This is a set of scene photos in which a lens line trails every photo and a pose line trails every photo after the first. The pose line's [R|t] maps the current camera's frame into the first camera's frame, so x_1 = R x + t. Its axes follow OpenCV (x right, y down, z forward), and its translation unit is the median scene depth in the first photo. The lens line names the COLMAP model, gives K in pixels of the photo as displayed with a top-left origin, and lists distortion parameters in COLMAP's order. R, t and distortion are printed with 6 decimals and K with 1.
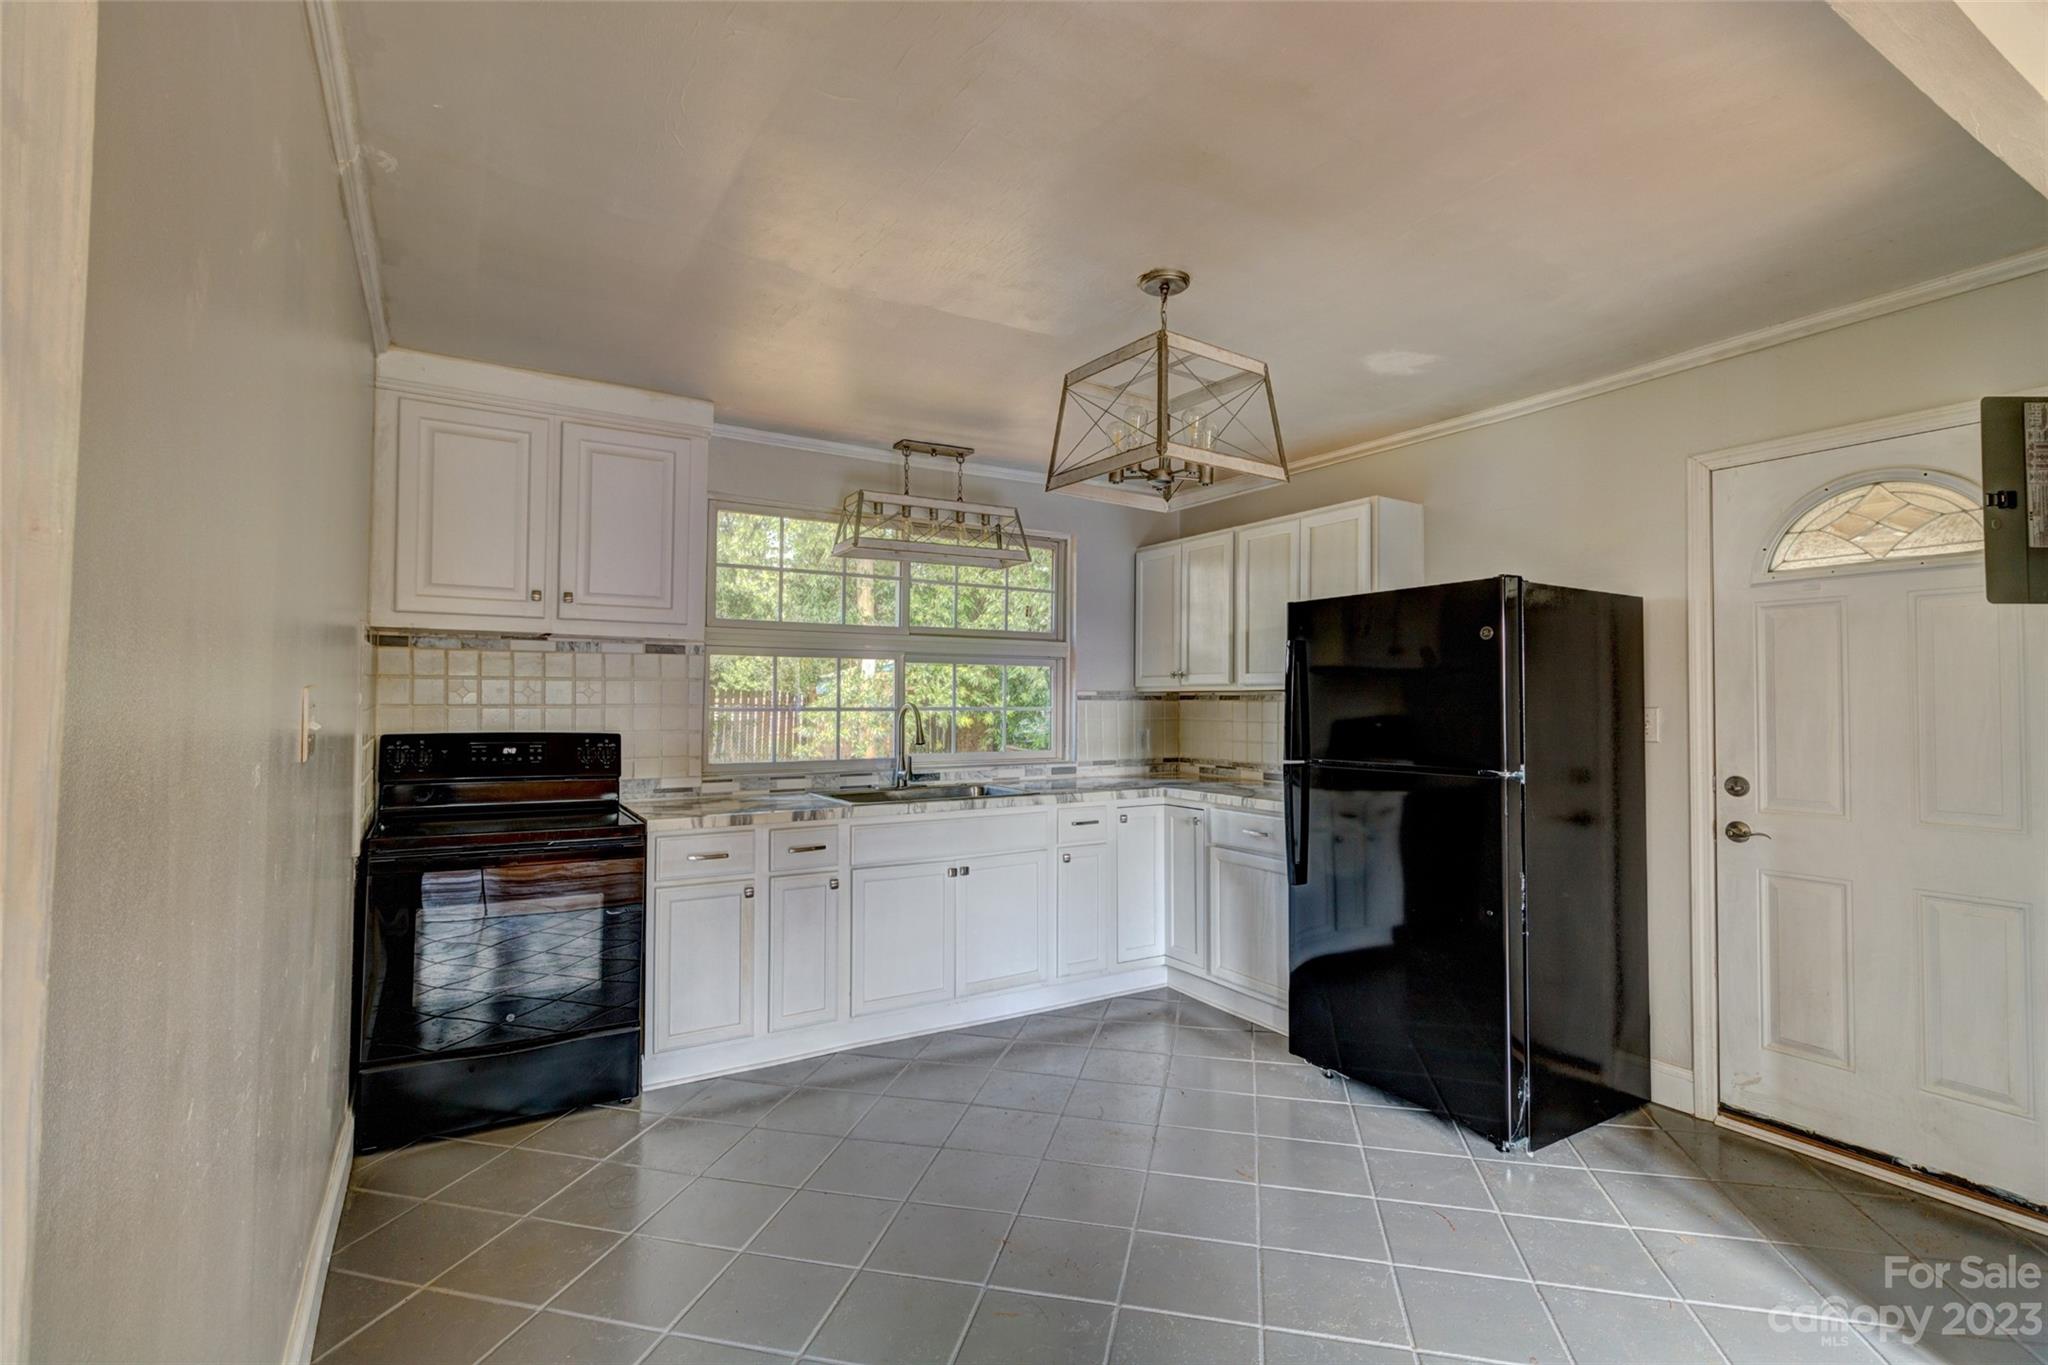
lens RADIAL K [[955.1, 0, 1031.7], [0, 955.1, 675.6], [0, 0, 1]] dist [0.005786, 0.000519]
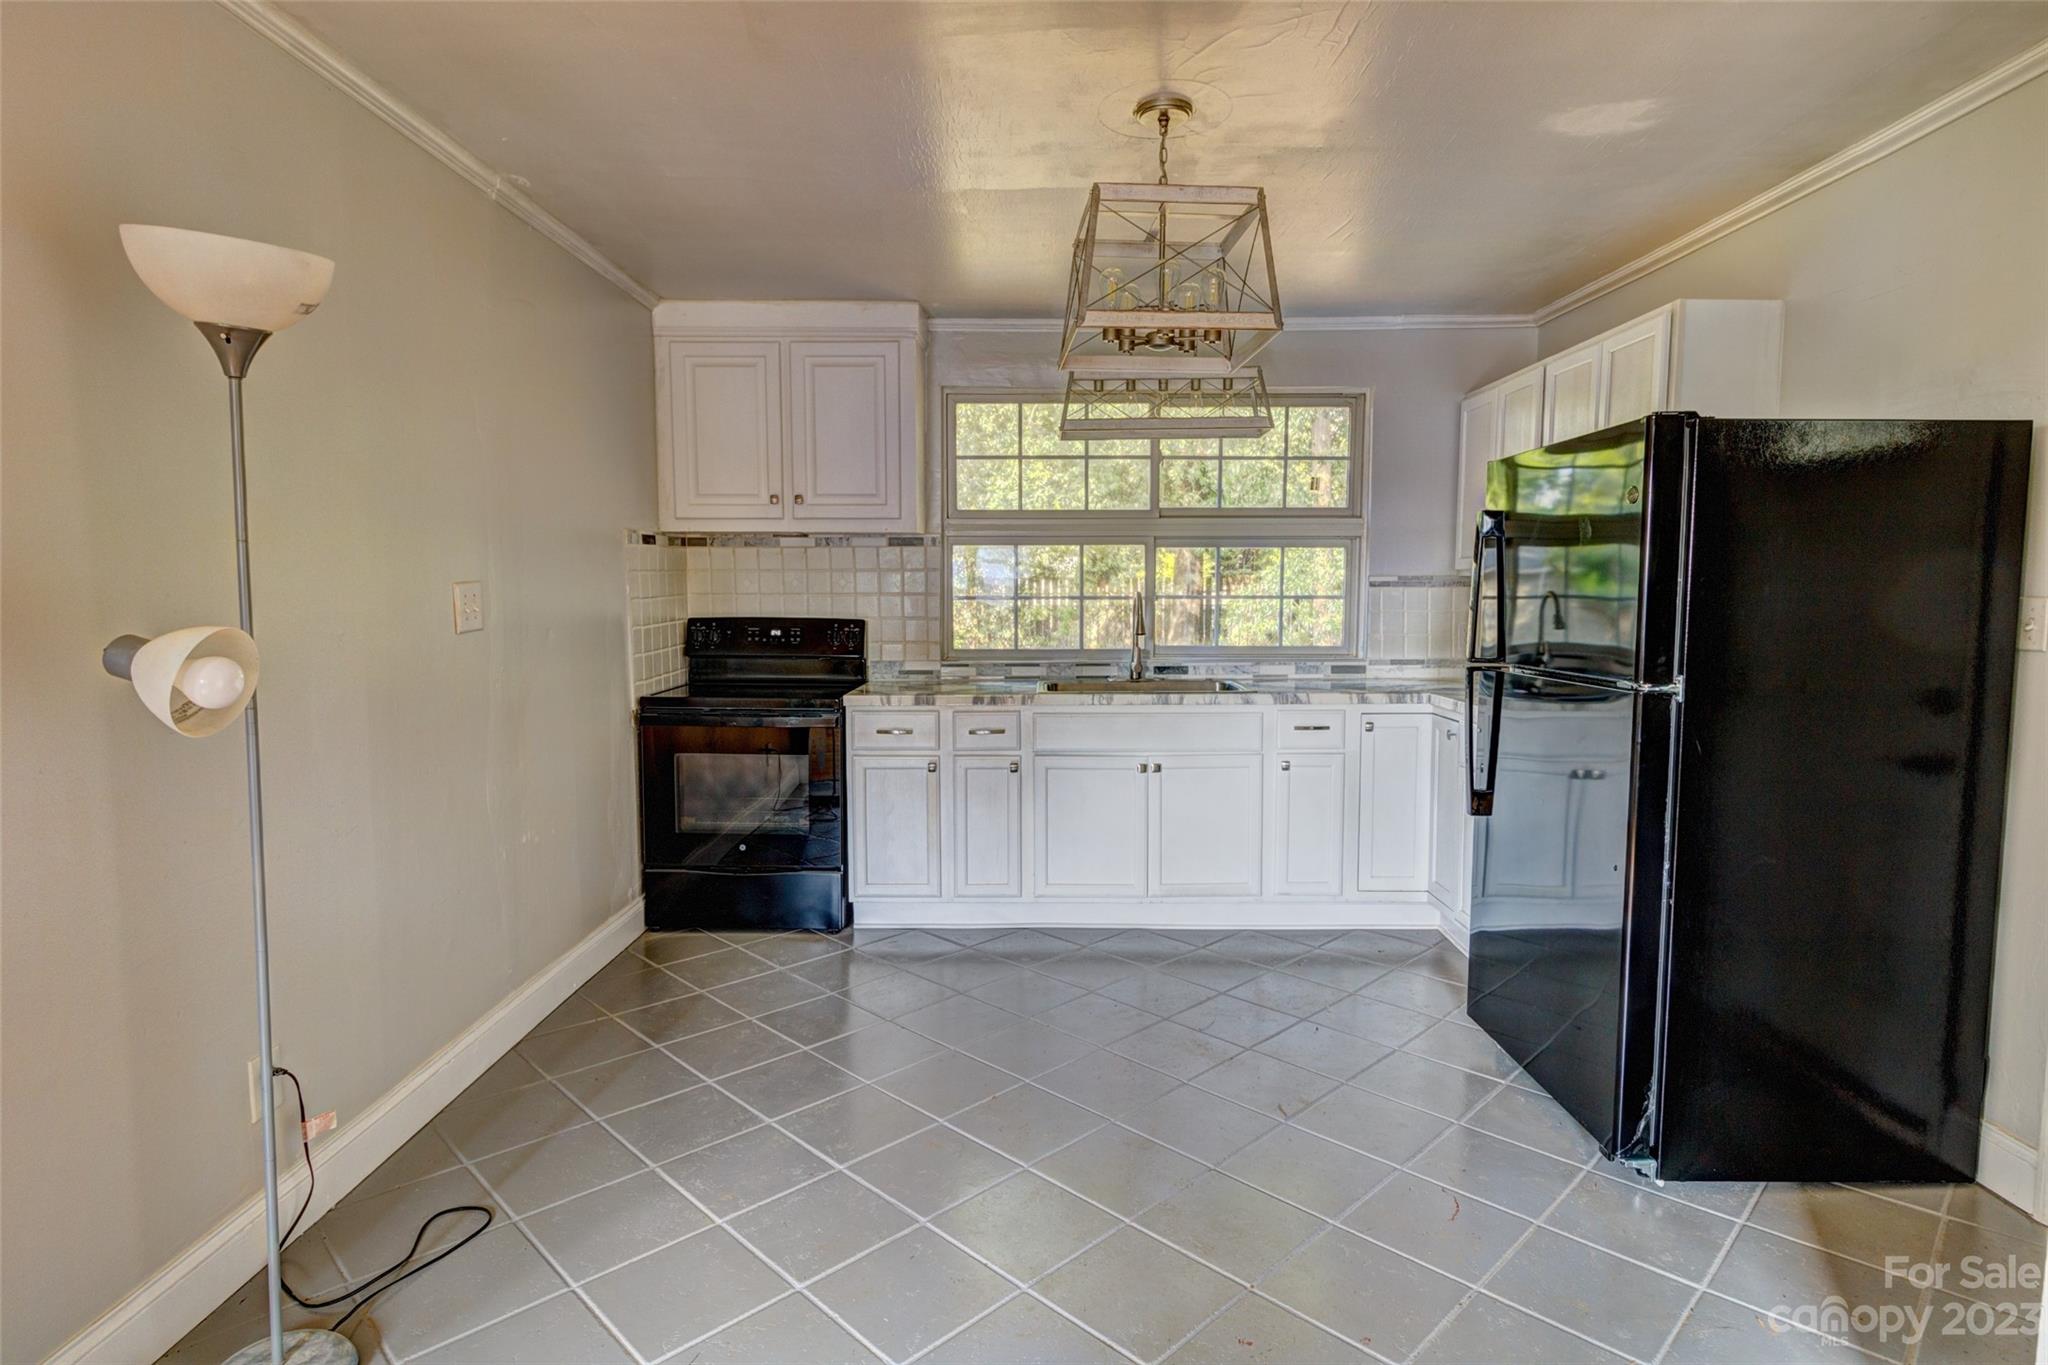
lens RADIAL K [[1085.4, 0, 1025.5], [0, 1085.4, 678.5], [0, 0, 1]] dist [-0.004124, -0.001326]
pose [[0.843472, 0.040790, -0.535622, 0.395118], [0.018503, 0.994315, 0.104859, -0.000156], [0.536854, -0.098356, 0.837923, 0.032213]]
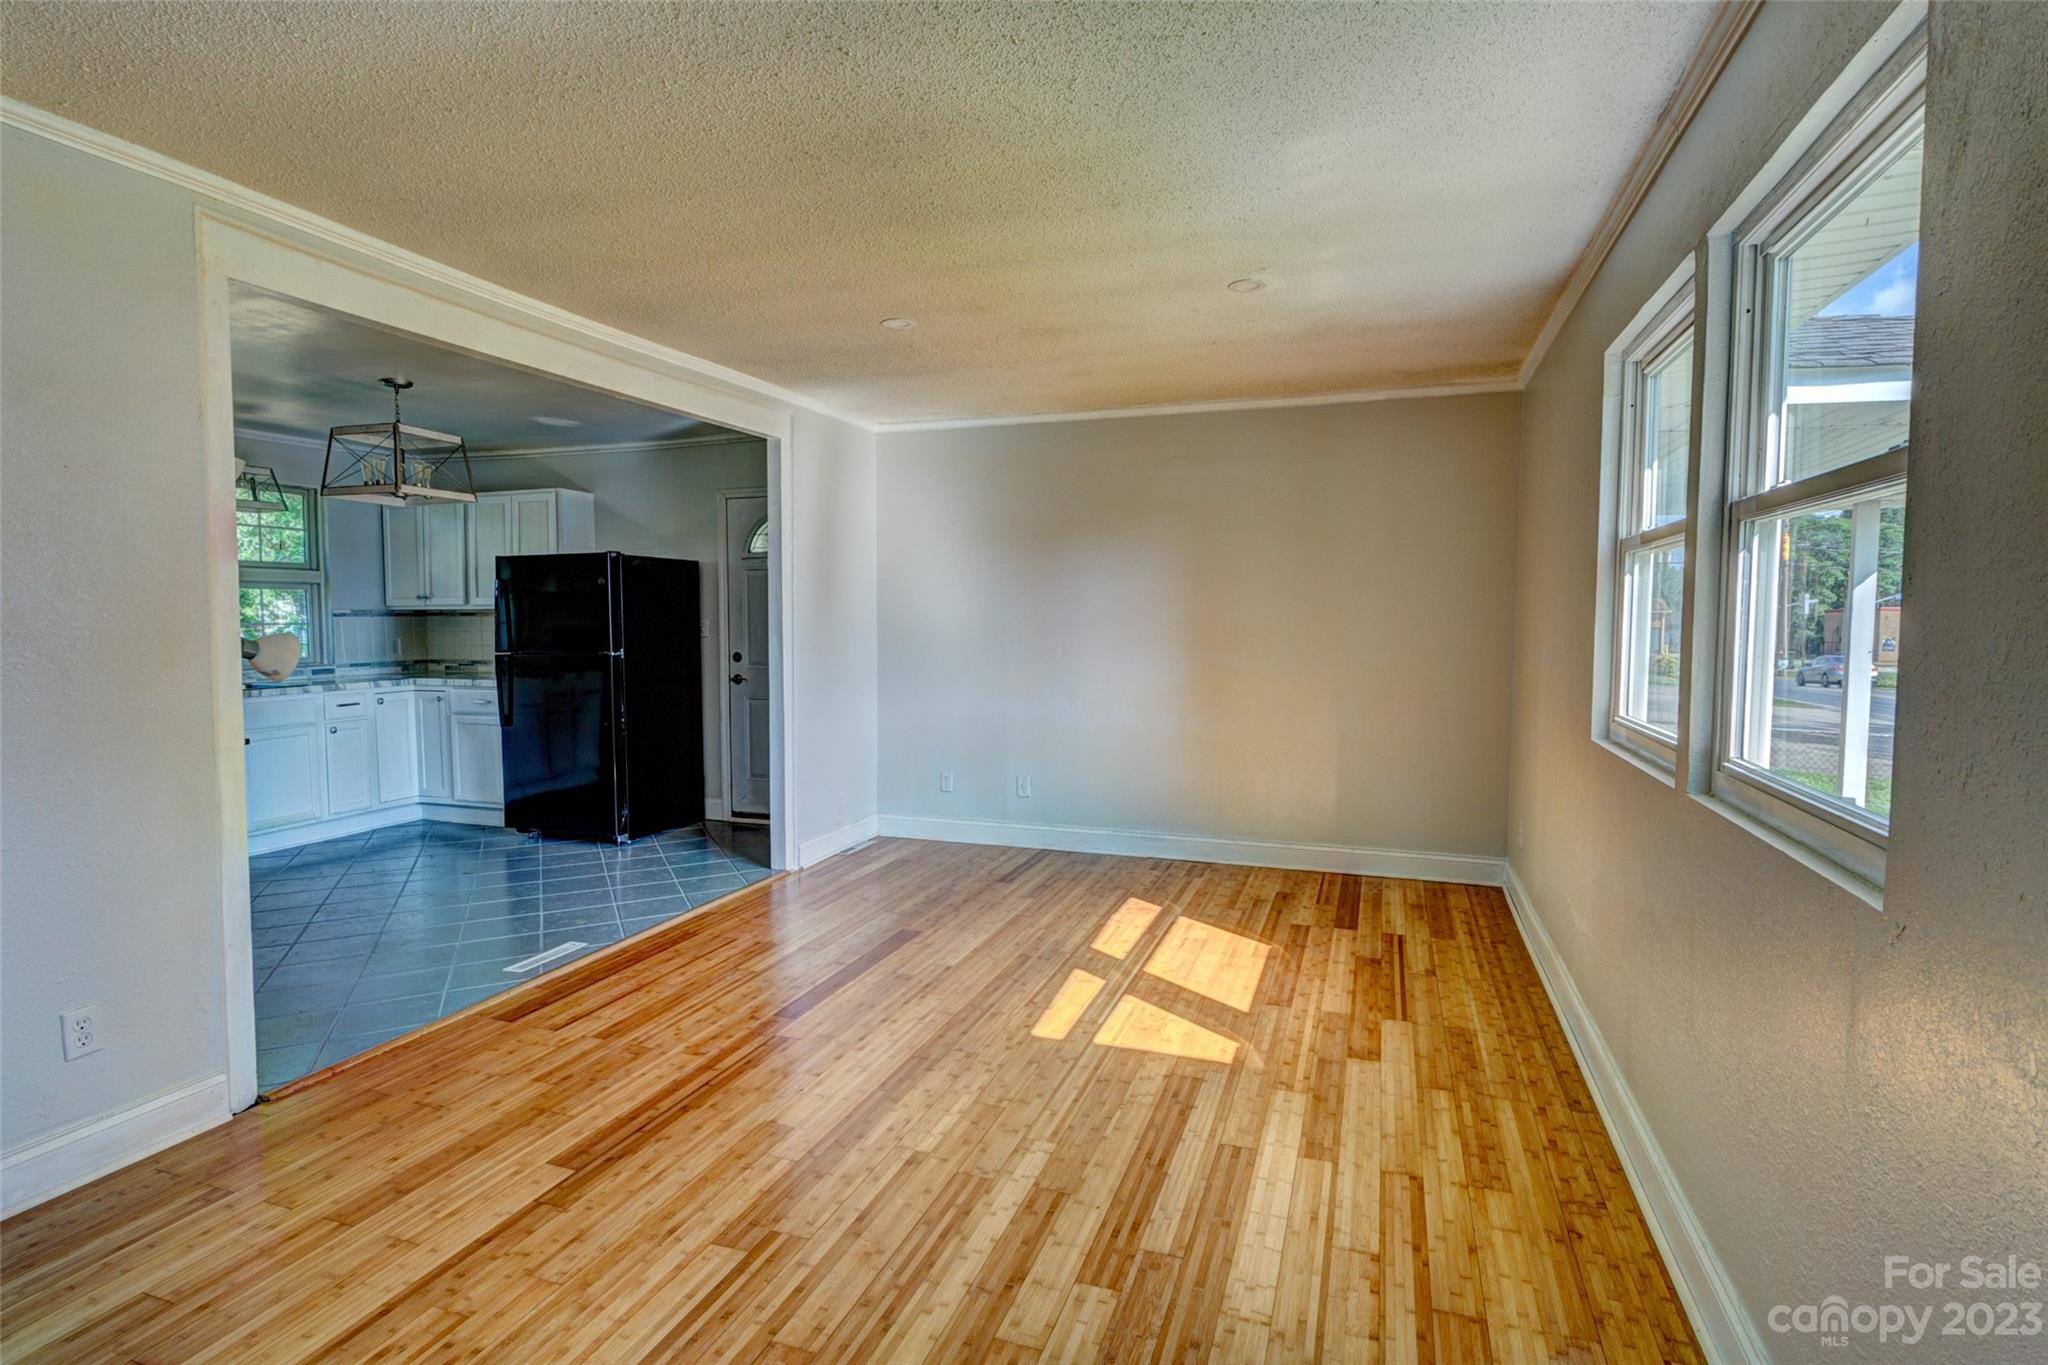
lens RADIAL K [[998.4, 0, 1030.6], [0, 998.4, 672.7], [0, 0, 1]] dist [0.004064, 0.000465]
pose [[0.776645, -0.044071, 0.628395, -0.093417], [-0.011019, 0.996447, 0.083502, -0.028667], [-0.629842, -0.071775, 0.773400, -0.825594]]
